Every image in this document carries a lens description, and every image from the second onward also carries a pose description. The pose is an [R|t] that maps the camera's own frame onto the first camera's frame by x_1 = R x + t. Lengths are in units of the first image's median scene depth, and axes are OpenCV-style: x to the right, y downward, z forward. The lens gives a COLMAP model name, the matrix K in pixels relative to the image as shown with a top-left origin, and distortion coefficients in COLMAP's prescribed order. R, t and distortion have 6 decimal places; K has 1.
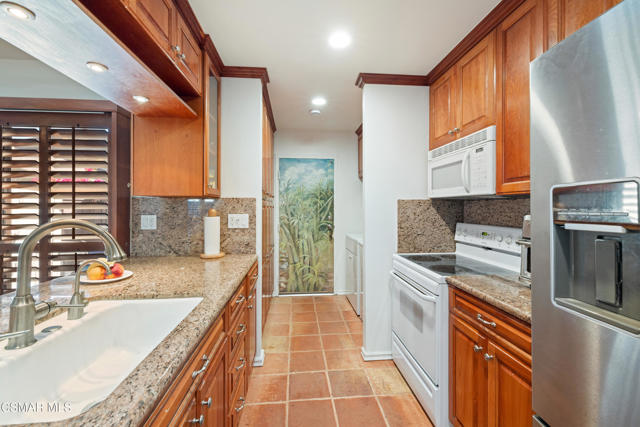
lens RADIAL K [[273.5, 0, 319.5], [0, 273.5, 208.3], [0, 0, 1]] dist [0.002347, 0.000154]
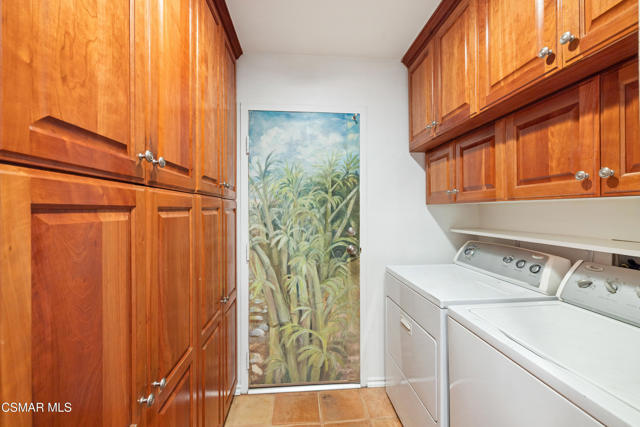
lens RADIAL K [[273.5, 0, 319.9], [0, 273.5, 211.3], [0, 0, 1]] dist [0.002347, 0.000154]
pose [[0.999987, -0.003095, -0.004117, -0.018104], [0.003089, 0.999994, -0.001540, -0.001428], [0.004122, 0.001528, 0.999990, 0.508493]]
